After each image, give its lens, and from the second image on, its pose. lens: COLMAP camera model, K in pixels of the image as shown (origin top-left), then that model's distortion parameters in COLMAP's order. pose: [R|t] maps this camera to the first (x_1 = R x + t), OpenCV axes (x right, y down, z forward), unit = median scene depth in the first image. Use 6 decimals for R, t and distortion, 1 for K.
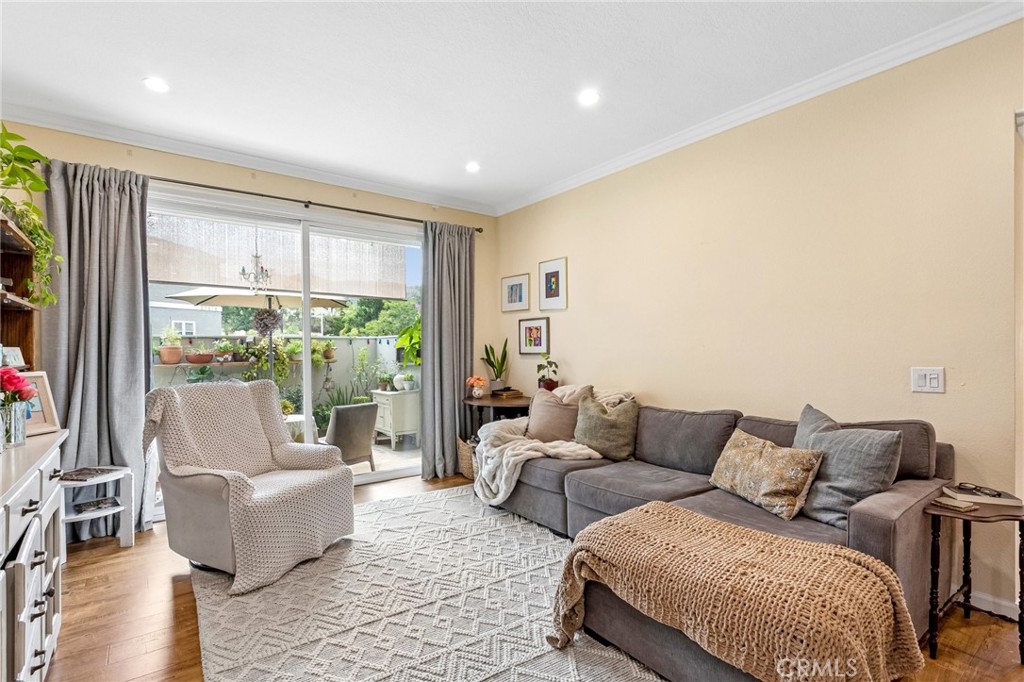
lens RADIAL K [[476.8, 0, 495.1], [0, 476.8, 359.1], [0, 0, 1]] dist [0.008628, -0.002930]
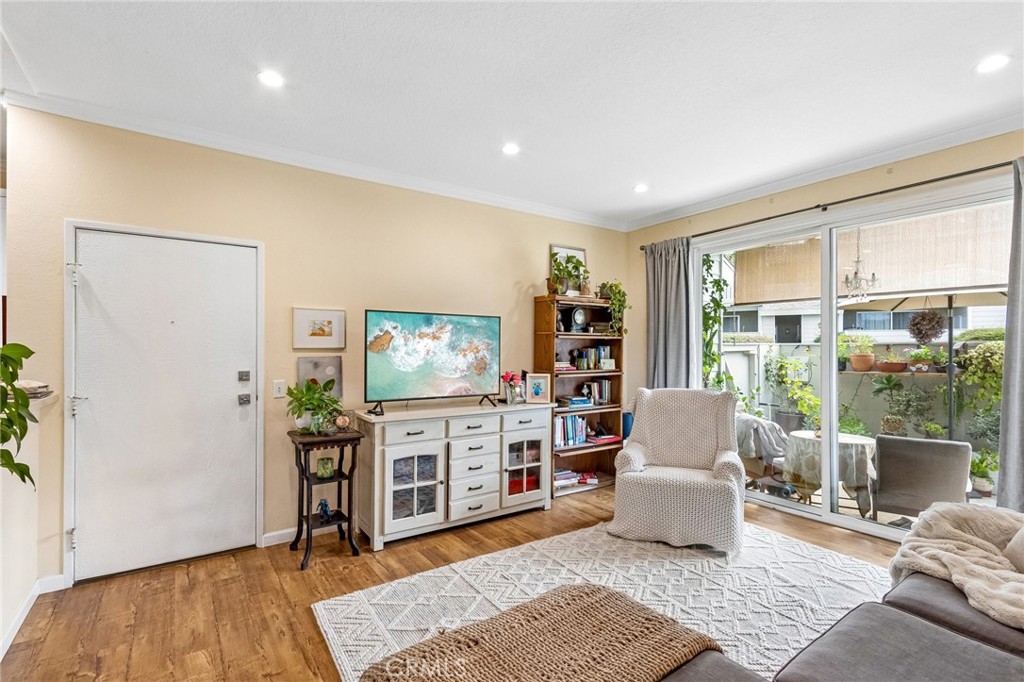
lens RADIAL K [[476.8, 0, 505.1], [0, 476.8, 347.3], [0, 0, 1]] dist [0.008628, -0.002930]
pose [[-0.030494, 0.003490, -0.999529, 0.549195], [-0.018998, 0.999811, 0.004070, -0.045691], [0.999354, 0.019113, -0.030422, 0.418945]]
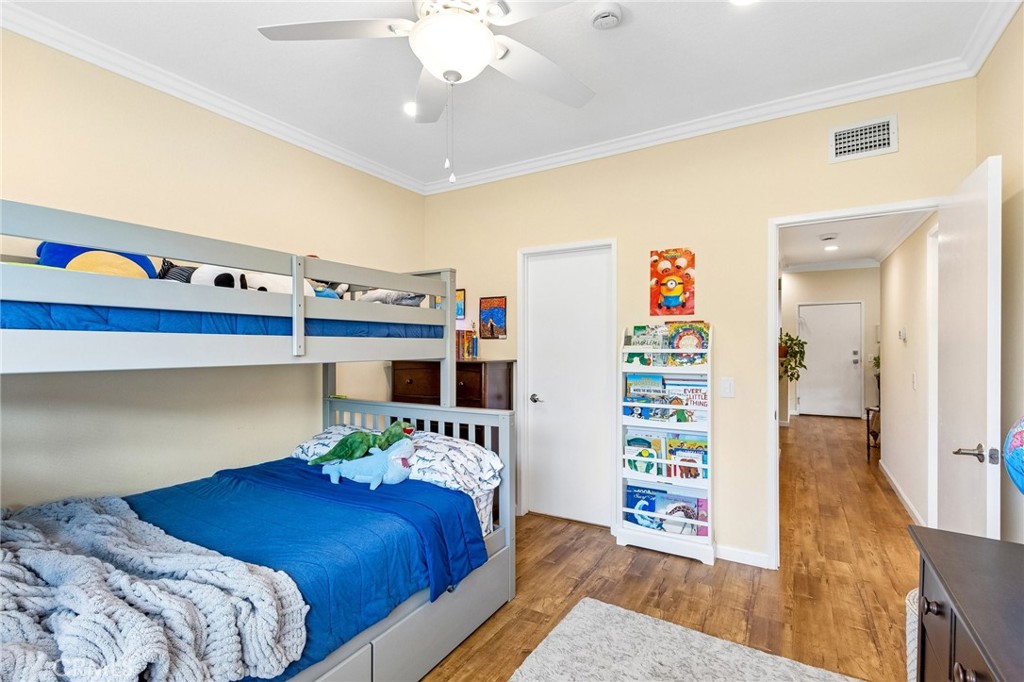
lens RADIAL K [[476.8, 0, 503.0], [0, 476.8, 348.3], [0, 0, 1]] dist [0.008628, -0.002930]
pose [[-0.927611, 0.011006, -0.373385, 1.969542], [0.003323, 0.999769, 0.021214, -0.055879], [0.373532, 0.018437, -0.927434, 1.320335]]
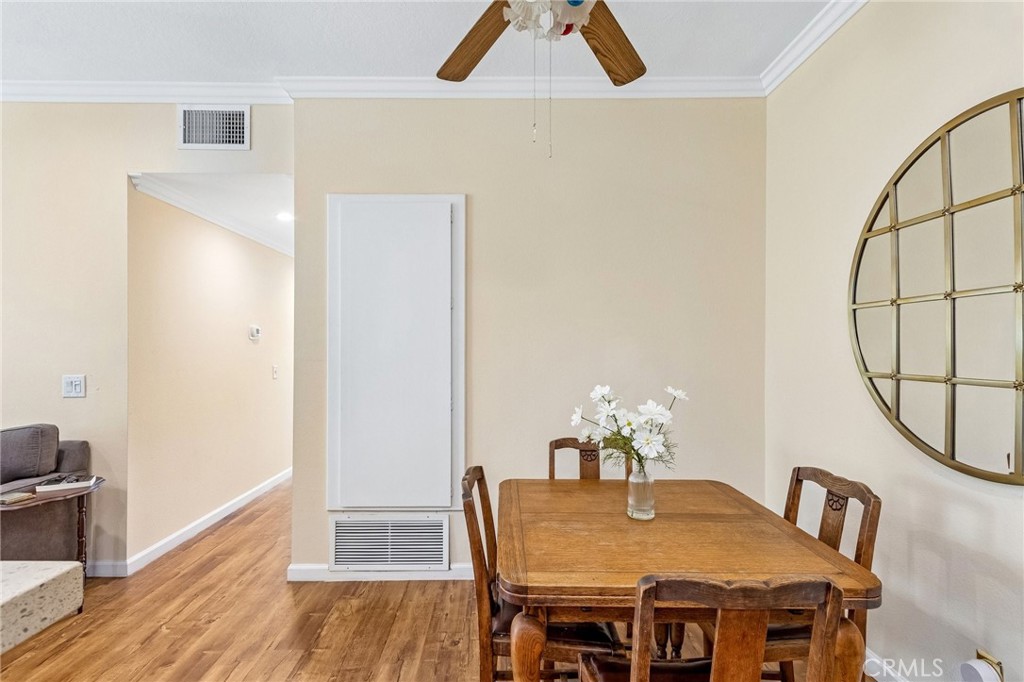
lens RADIAL K [[476.8, 0, 510.0], [0, 476.8, 344.2], [0, 0, 1]] dist [0.008628, -0.002930]
pose [[0.569306, 0.016384, 0.821962, 0.329696], [0.005872, 0.999695, -0.023994, -0.013834], [-0.822105, 0.018486, 0.569036, -0.290842]]
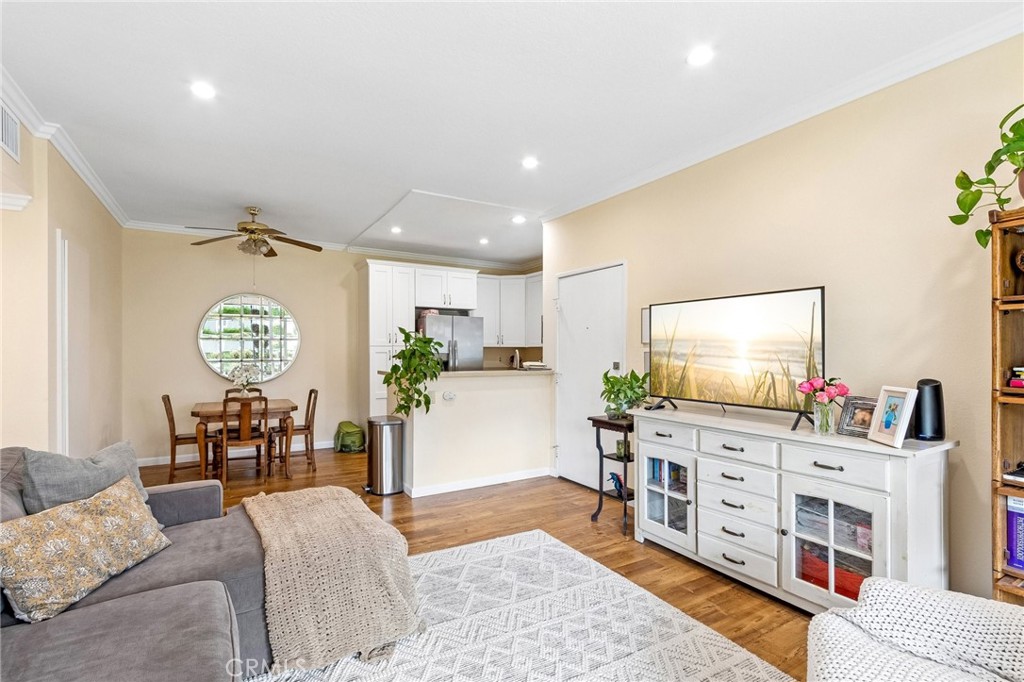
lens RADIAL K [[476.8, 0, 509.3], [0, 476.8, 347.2], [0, 0, 1]] dist [0.008628, -0.002930]
pose [[-0.995944, 0.006485, 0.089739, -0.088289], [0.007312, 0.999934, 0.008891, -0.037473], [-0.089675, 0.009511, -0.995926, 1.004687]]
